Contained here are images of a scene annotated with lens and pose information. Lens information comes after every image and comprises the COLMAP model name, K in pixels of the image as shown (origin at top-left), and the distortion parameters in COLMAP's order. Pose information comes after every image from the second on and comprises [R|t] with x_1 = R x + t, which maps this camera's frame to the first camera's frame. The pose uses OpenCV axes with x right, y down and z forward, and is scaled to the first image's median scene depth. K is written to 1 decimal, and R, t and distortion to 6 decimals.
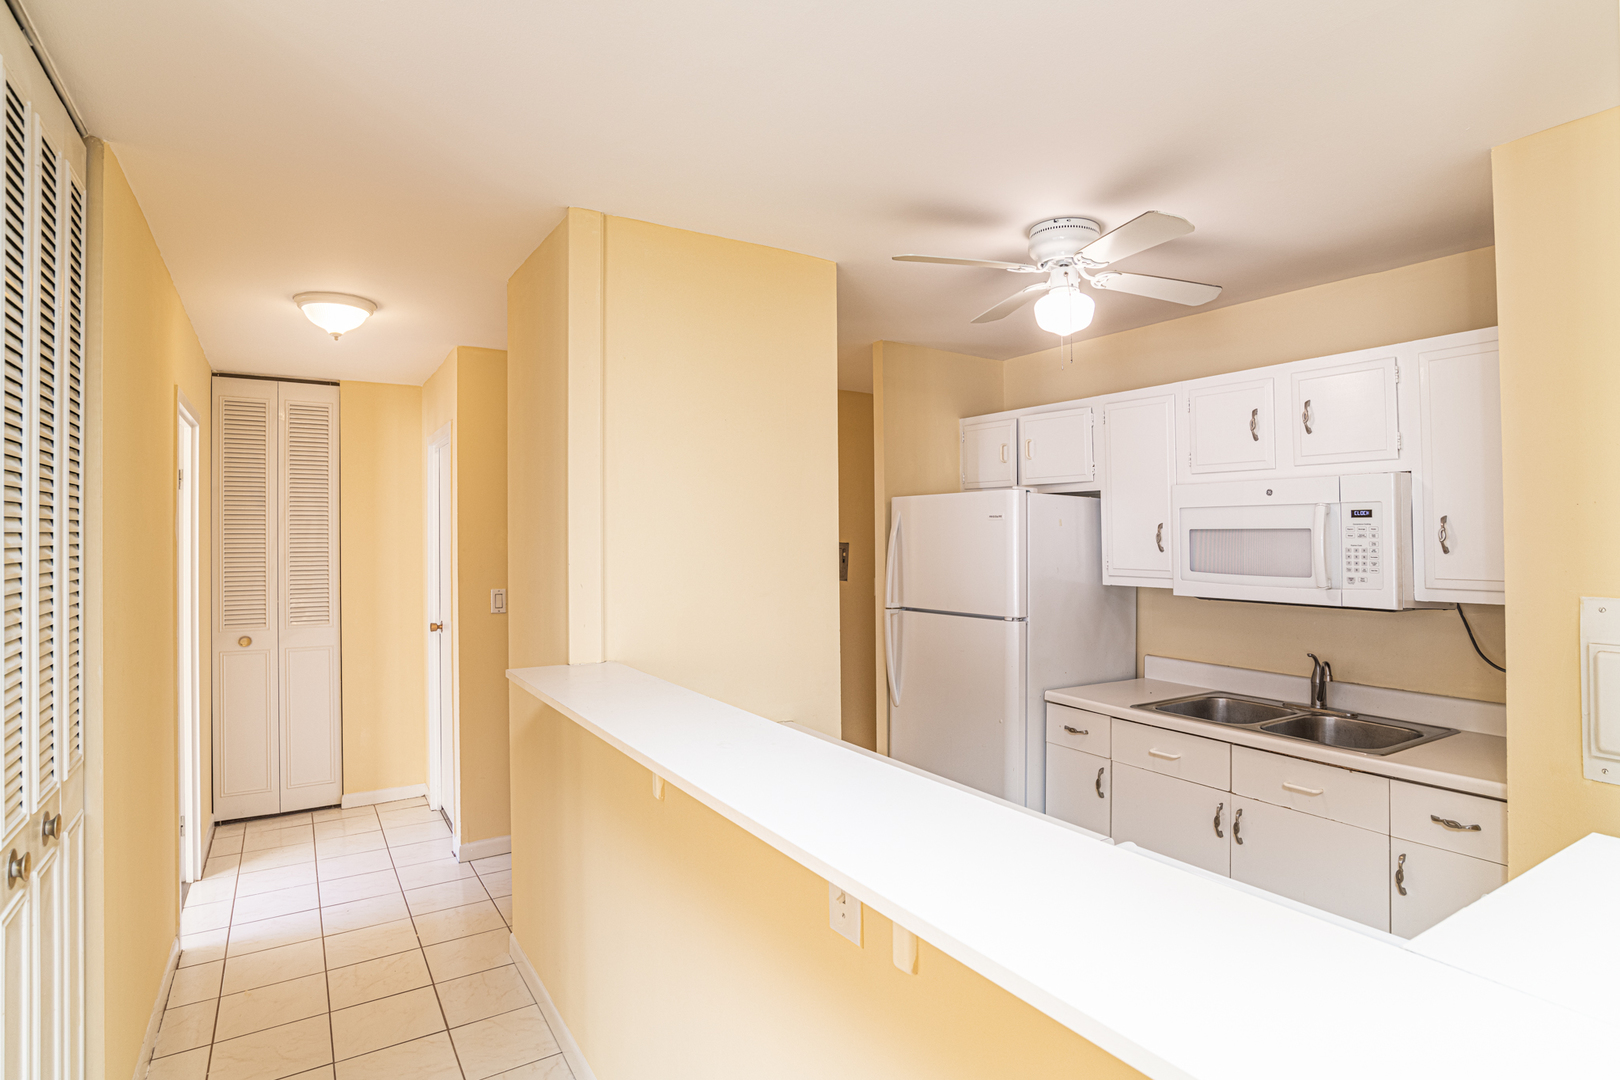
lens RADIAL K [[837.7, 0, 810.0], [0, 837.7, 540.0], [0, 0, 1]] dist [-0.012958, 0.000296]
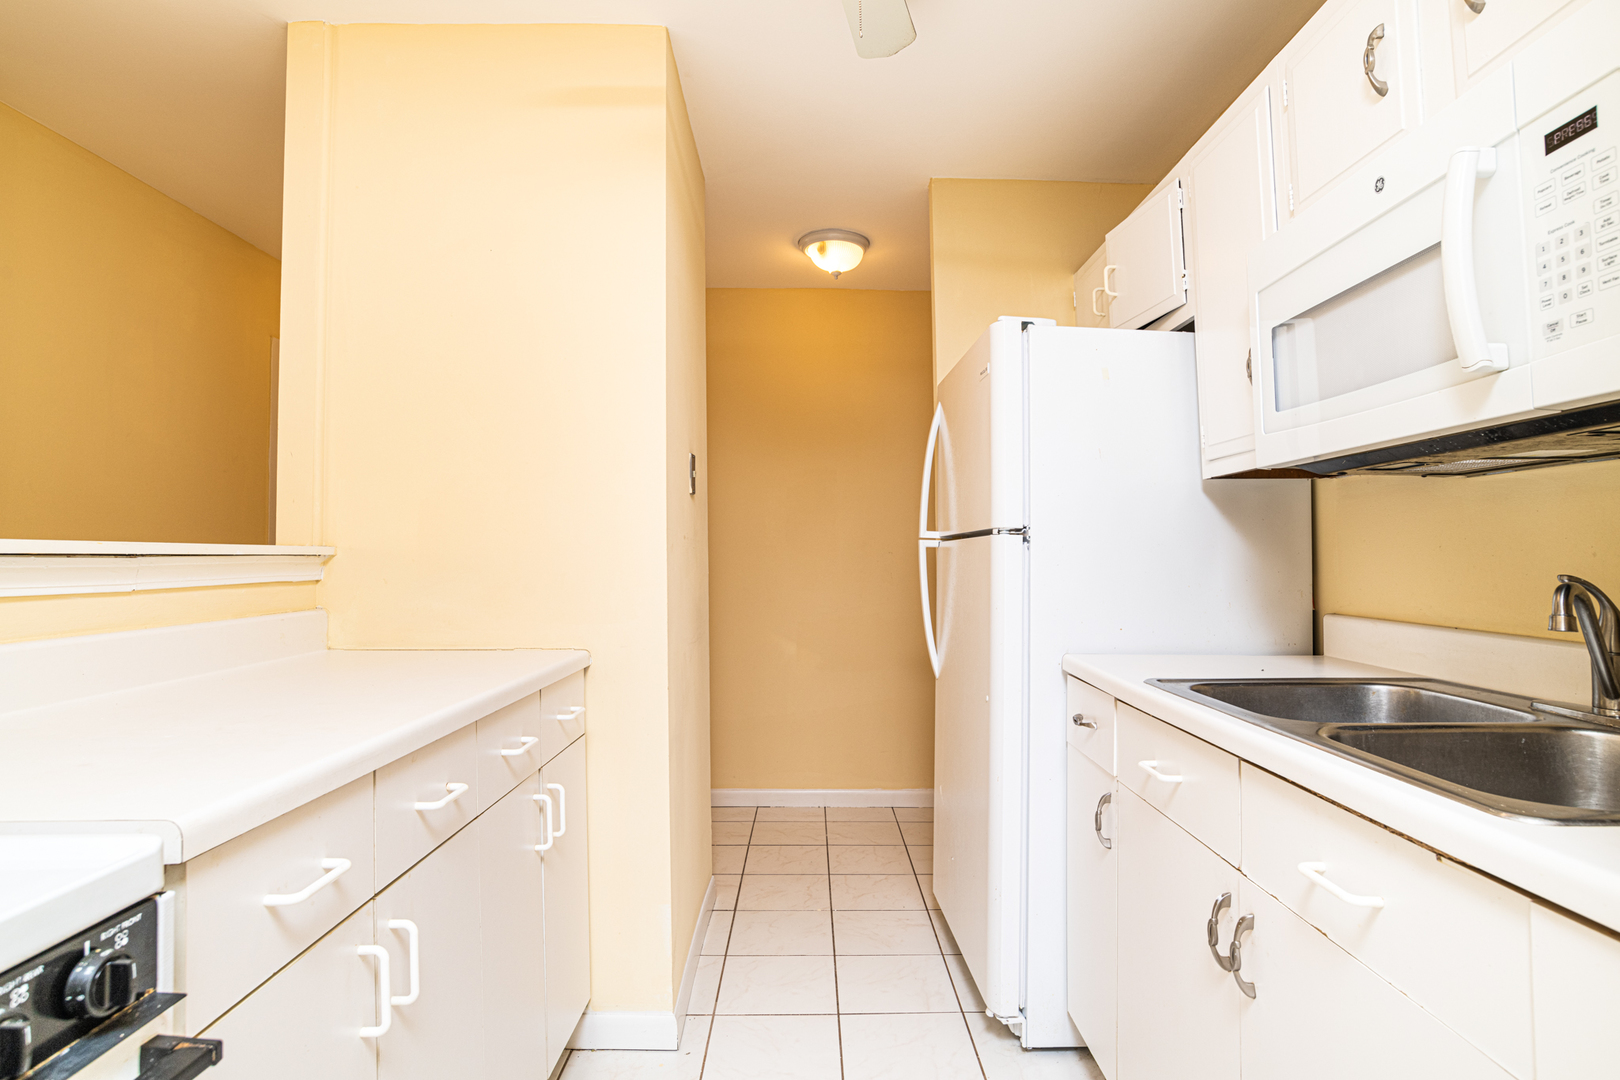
lens RADIAL K [[779.8, 0, 810.0], [0, 779.8, 540.0], [0, 0, 1]] dist [-0.031408, 0.000691]
pose [[0.852765, -0.006569, -0.522254, 0.514231], [-0.003719, 0.999819, -0.018649, 0.135707], [0.522282, 0.017845, 0.852586, 0.530014]]
